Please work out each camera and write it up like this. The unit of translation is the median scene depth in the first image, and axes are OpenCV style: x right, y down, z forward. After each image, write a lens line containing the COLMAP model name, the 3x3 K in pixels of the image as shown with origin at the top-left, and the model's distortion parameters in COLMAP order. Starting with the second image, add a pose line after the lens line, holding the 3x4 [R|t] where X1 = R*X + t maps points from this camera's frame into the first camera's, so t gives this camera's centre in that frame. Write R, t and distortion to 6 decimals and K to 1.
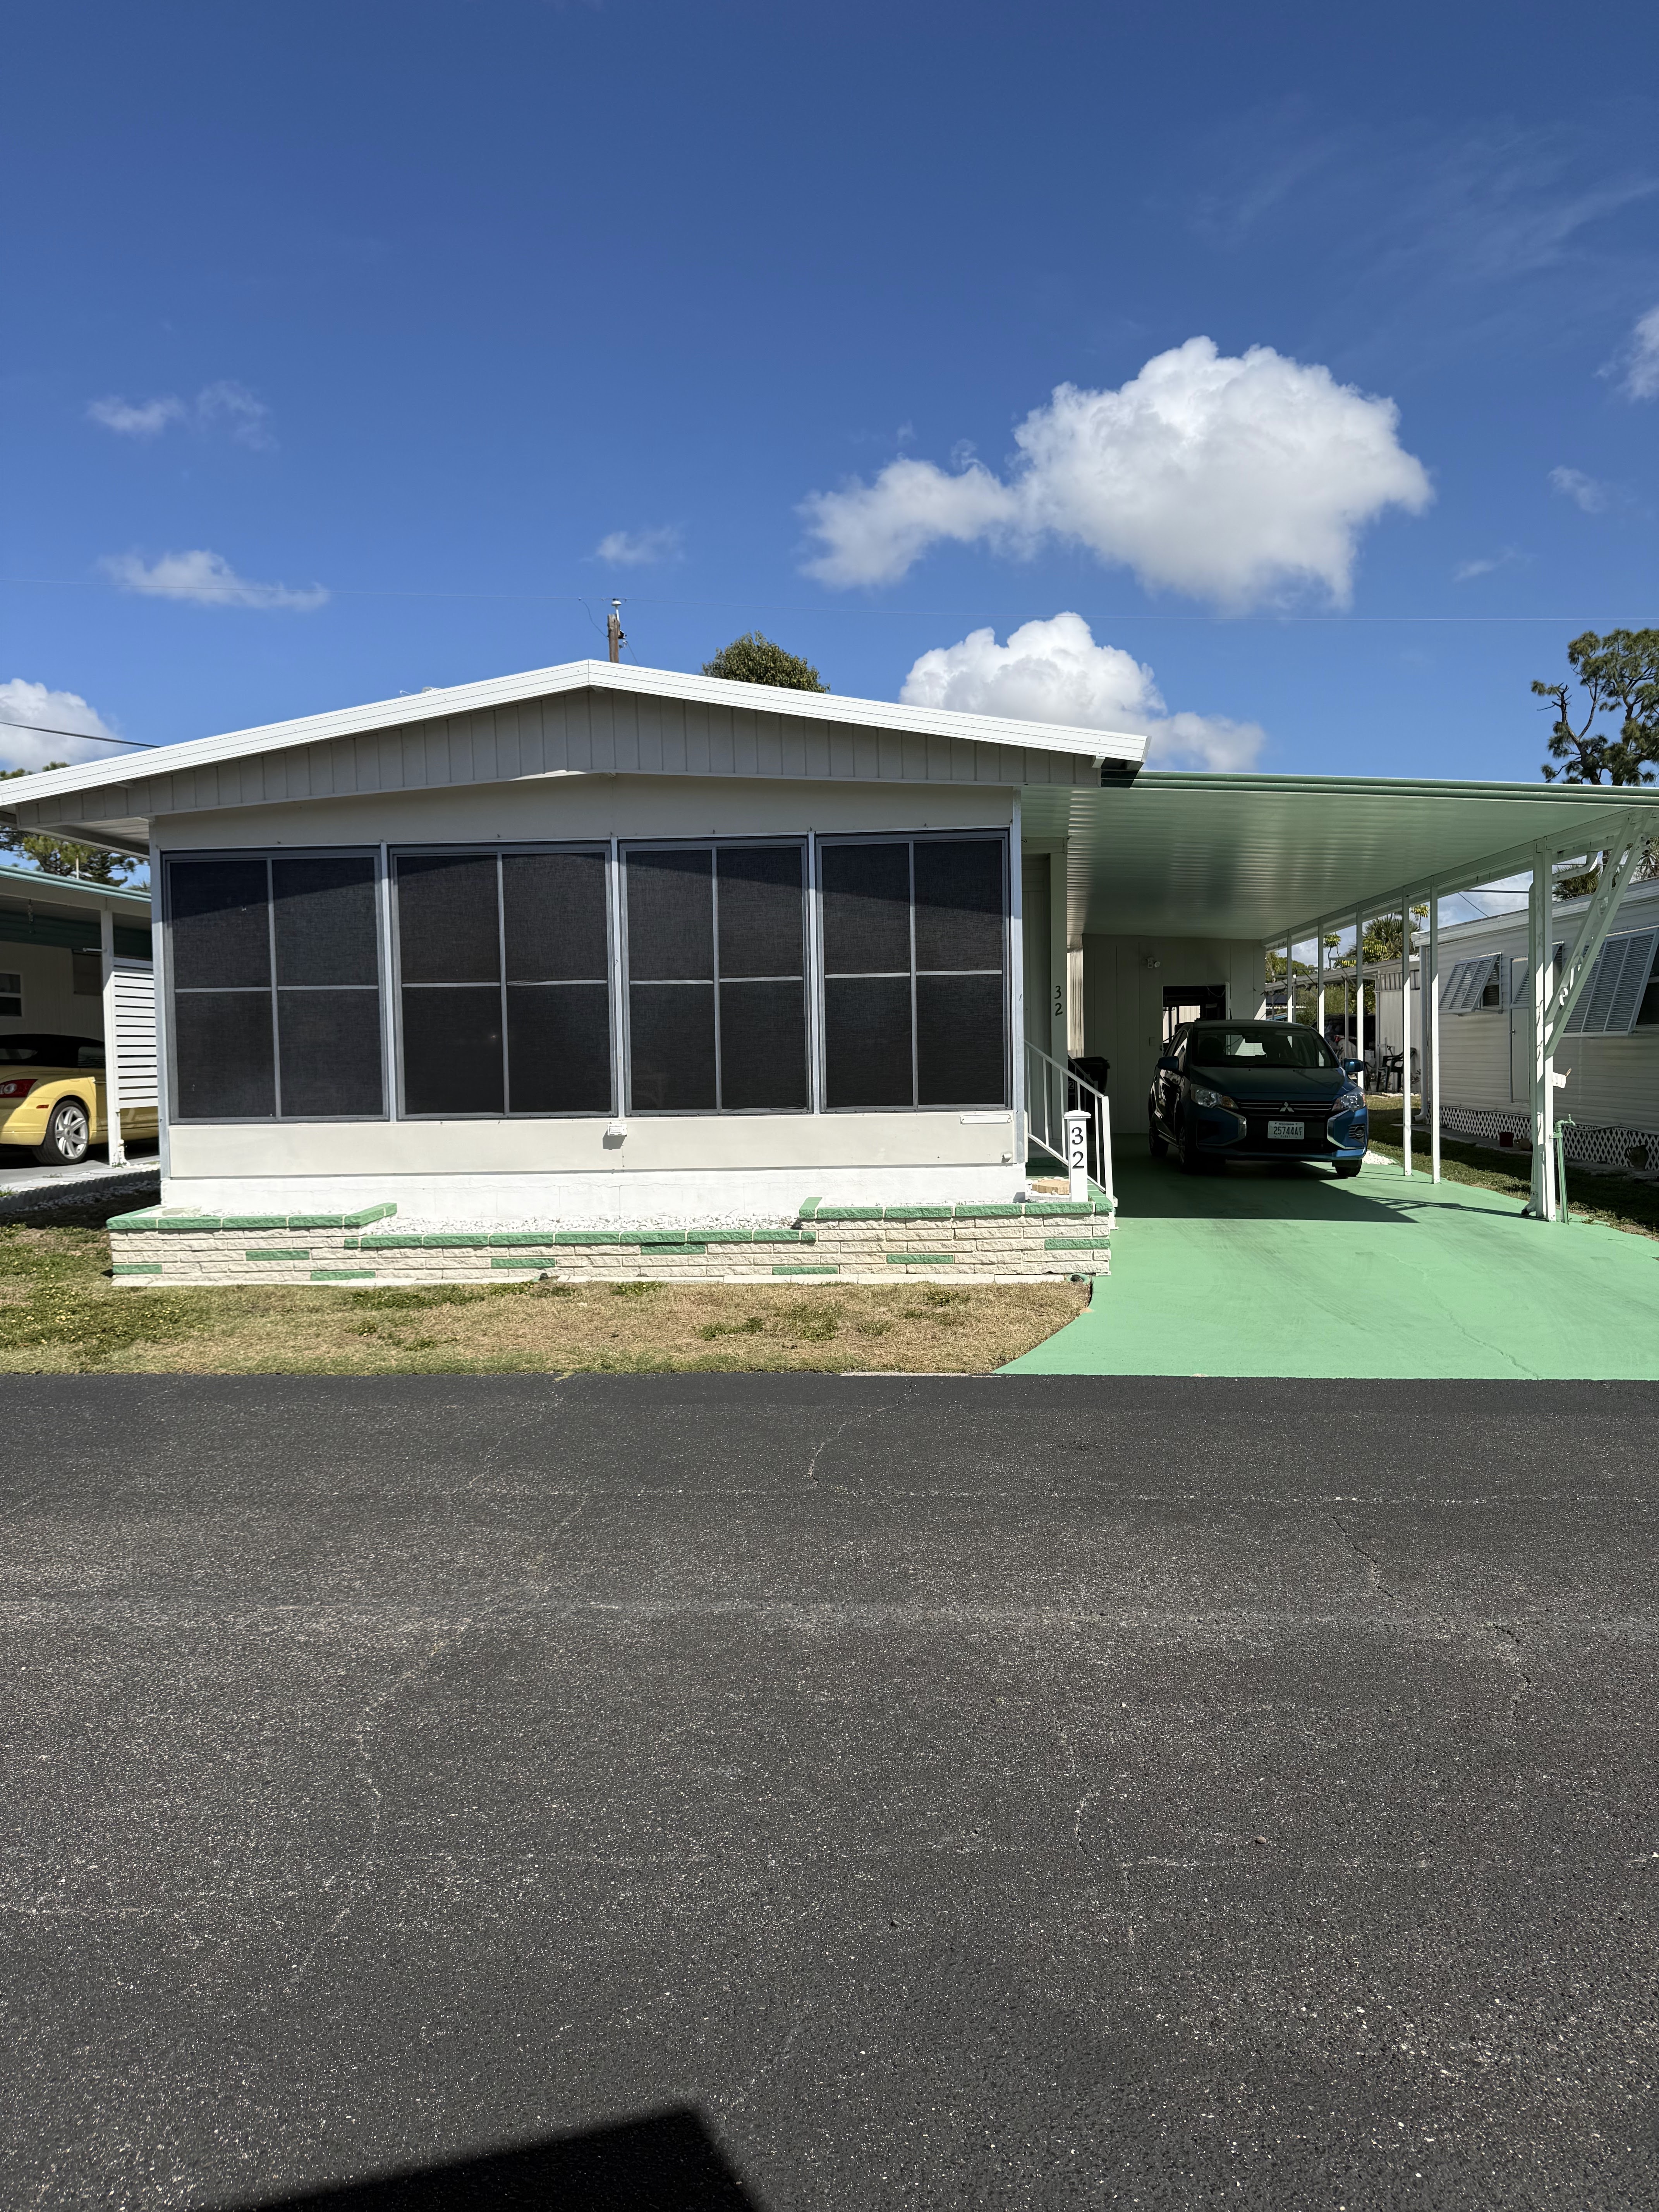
lens RADIAL K [[1580.4, 0, 836.4], [0, 1580.4, 1104.7], [0, 0, 1]] dist [0.056138, -0.049891]
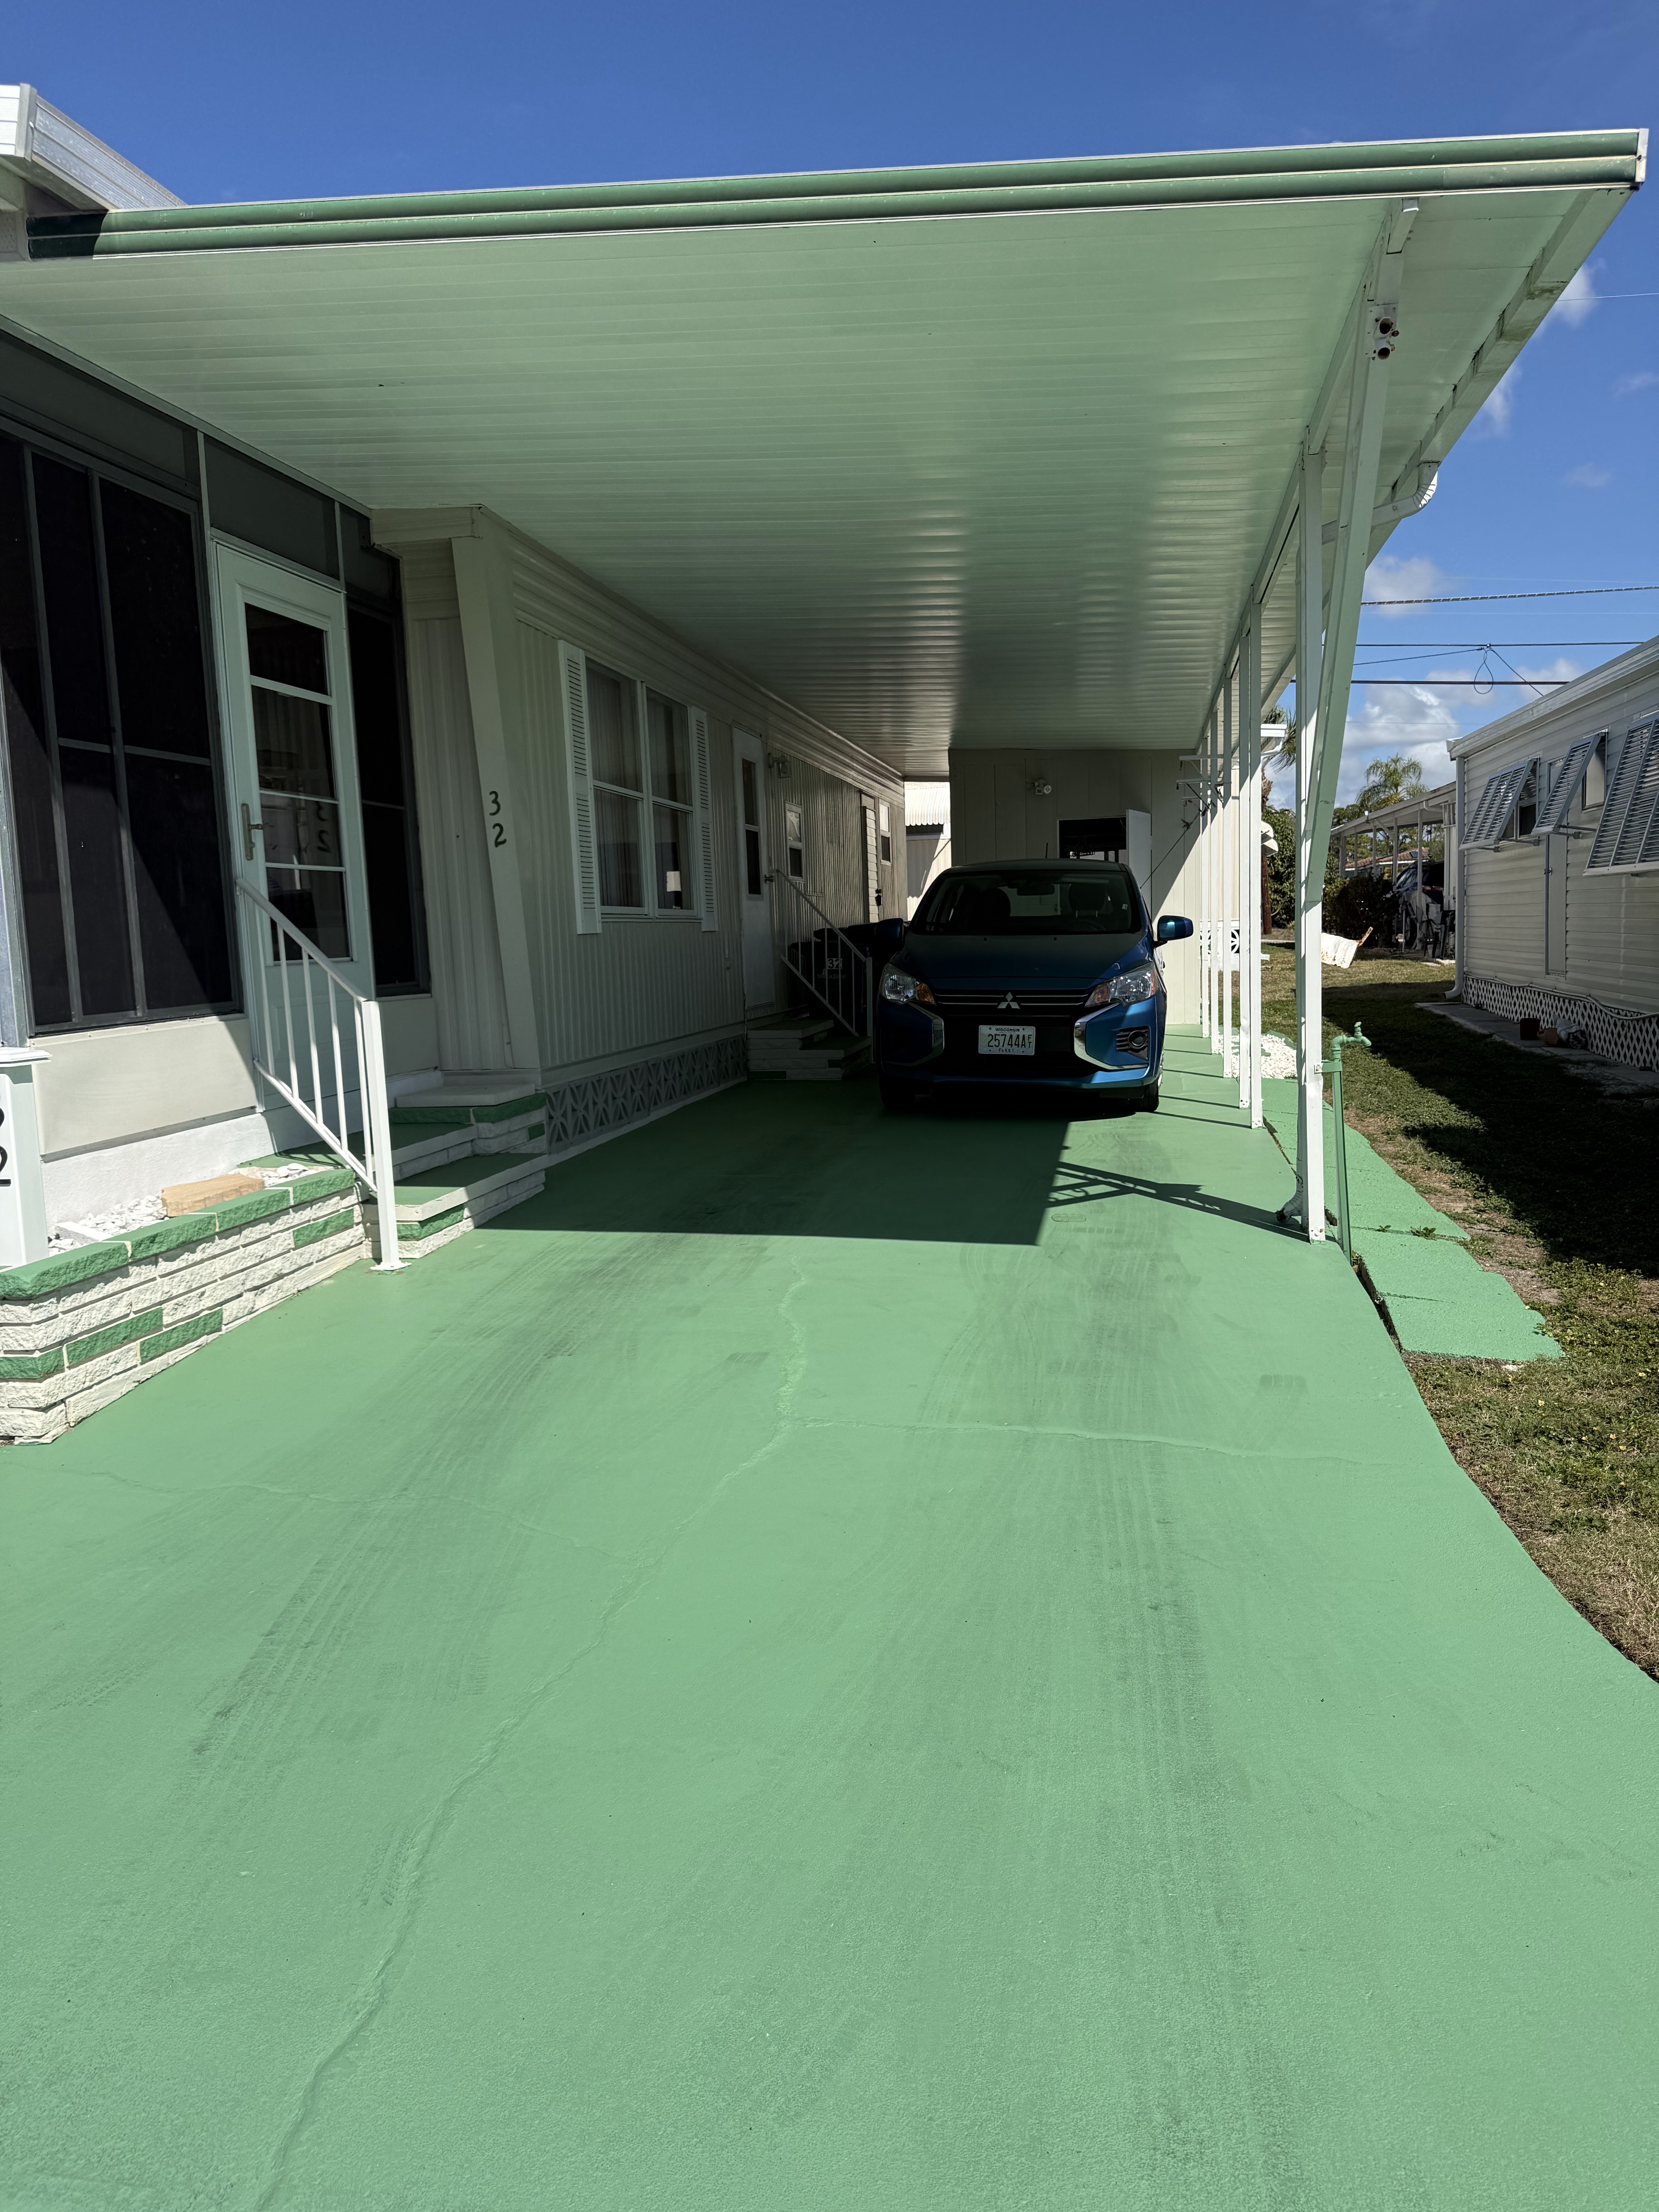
lens RADIAL K [[1580.4, 0, 820.6], [0, 1580.4, 1109.9], [0, 0, 1]] dist [0.056138, -0.049891]
pose [[0.992714, -0.008062, -0.120228, 0.285041], [0.018058, 0.996445, 0.082286, -0.007808], [0.119138, -0.083858, 0.989330, 0.404886]]
